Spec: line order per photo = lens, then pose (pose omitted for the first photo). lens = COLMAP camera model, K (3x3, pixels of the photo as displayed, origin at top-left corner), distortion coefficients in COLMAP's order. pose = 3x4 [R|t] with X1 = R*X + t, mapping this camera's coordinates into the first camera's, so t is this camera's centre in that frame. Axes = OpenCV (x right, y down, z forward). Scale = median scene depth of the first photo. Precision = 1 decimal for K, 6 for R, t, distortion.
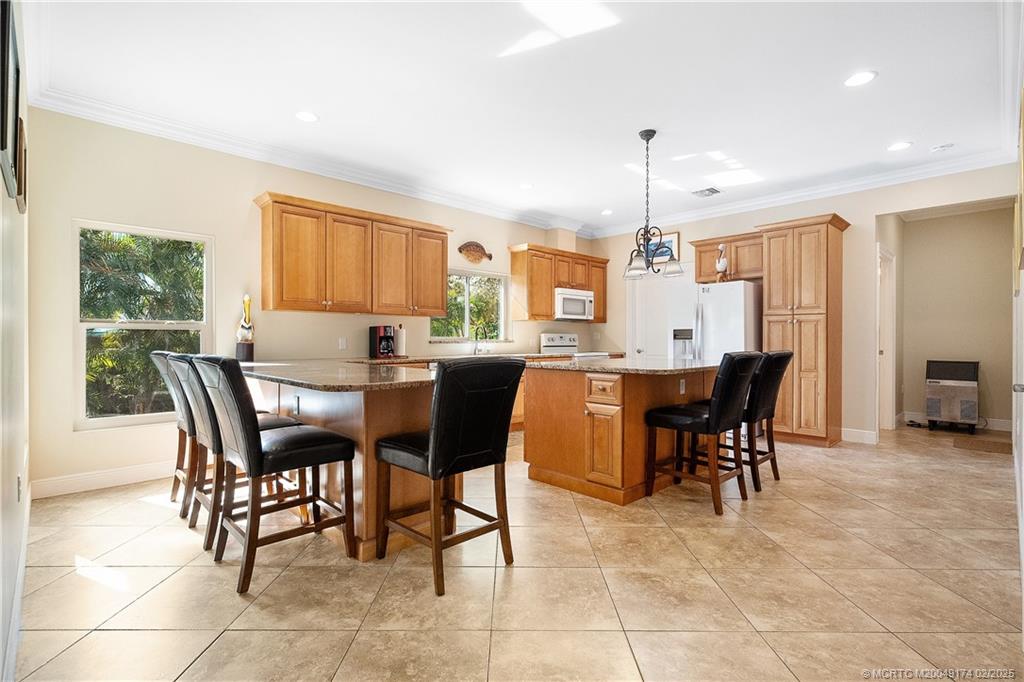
lens RADIAL K [[468.9, 0, 507.4], [0, 468.9, 343.0], [0, 0, 1]] dist [0.000271, 0.002137]
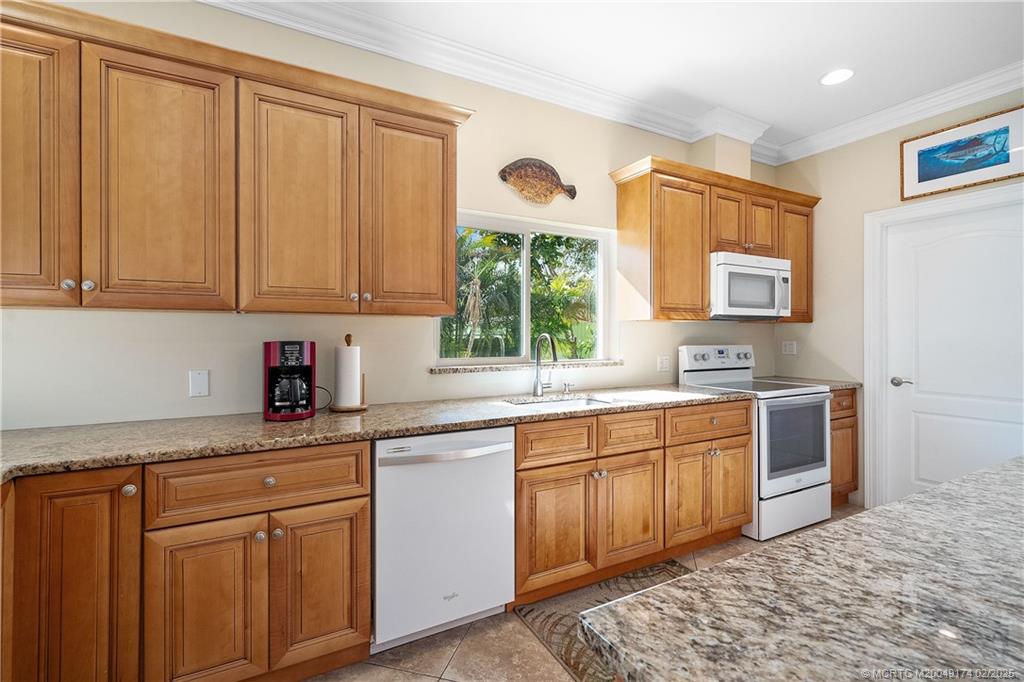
lens RADIAL K [[468.9, 0, 520.6], [0, 468.9, 334.3], [0, 0, 1]] dist [0.000271, 0.002137]
pose [[0.971916, -0.003106, -0.235307, 0.026409], [0.001009, 0.999959, -0.009032, -0.030907], [0.235326, 0.008541, 0.971879, 0.518372]]
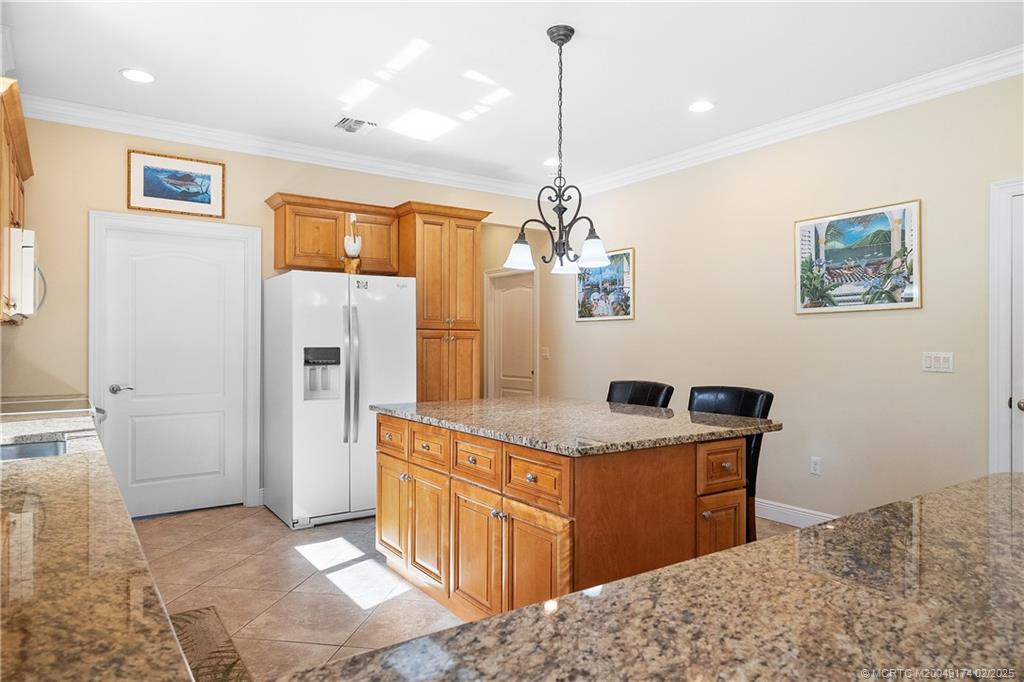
lens RADIAL K [[633.2, 0, 501.7], [0, 633.2, 342.0], [0, 0, 1]] dist [-0.015471, -0.000885]
pose [[0.158466, -0.004500, 0.987354, -0.319675], [0.004065, 0.999984, 0.003905, -0.035381], [-0.987356, 0.003395, 0.158482, 0.601838]]
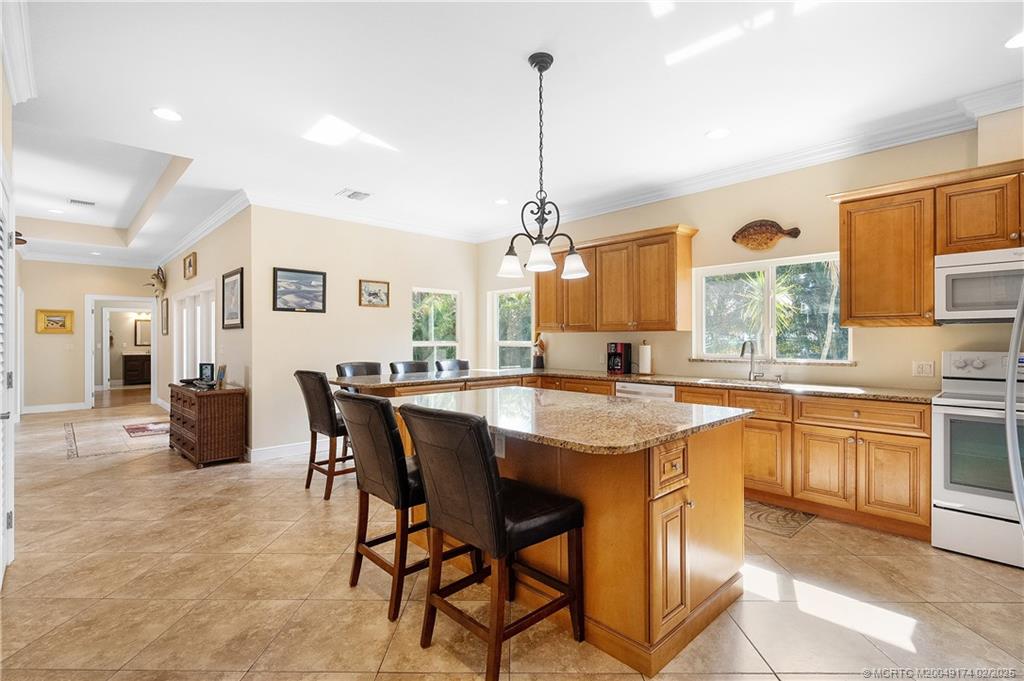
lens RADIAL K [[468.9, 0, 507.3], [0, 468.9, 335.8], [0, 0, 1]] dist [0.000271, 0.002137]
pose [[0.006745, -0.013862, -0.999881, 0.612769], [-0.008120, 0.999870, -0.013917, -0.028282], [0.999944, 0.008213, 0.006632, 0.604655]]
